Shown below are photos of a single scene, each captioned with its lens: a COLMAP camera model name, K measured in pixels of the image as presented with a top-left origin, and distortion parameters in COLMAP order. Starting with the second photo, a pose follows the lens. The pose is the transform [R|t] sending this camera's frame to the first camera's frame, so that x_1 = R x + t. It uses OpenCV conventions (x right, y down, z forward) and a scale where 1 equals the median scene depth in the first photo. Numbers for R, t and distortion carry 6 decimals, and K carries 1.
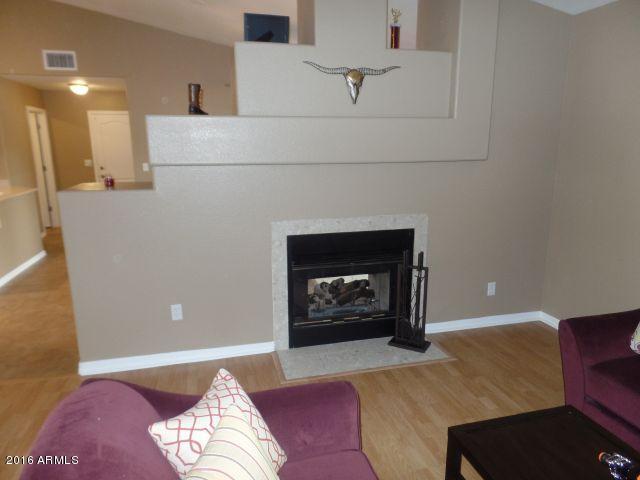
lens RADIAL K [[441.8, 0, 319.5], [0, 441.8, 241.2], [0, 0, 1]] dist [0.012578, 0.002221]
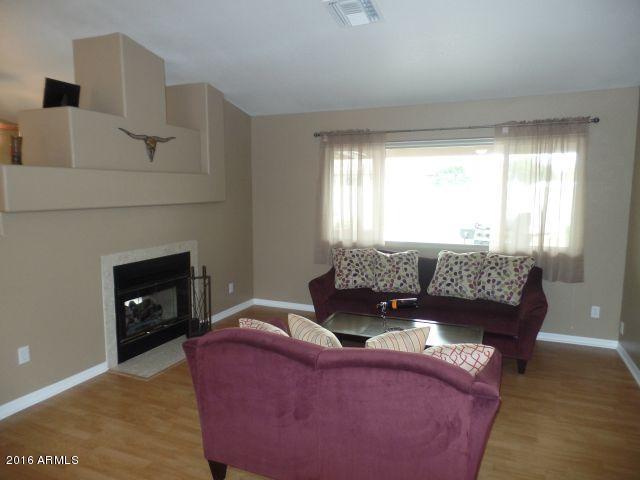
lens RADIAL K [[441.8, 0, 320.8], [0, 441.8, 239.6], [0, 0, 1]] dist [0.012578, 0.002221]
pose [[0.614094, -0.086938, 0.784430, -0.643256], [0.164655, 0.986156, -0.019605, 0.030820], [-0.771866, 0.141200, 0.619907, -0.182708]]
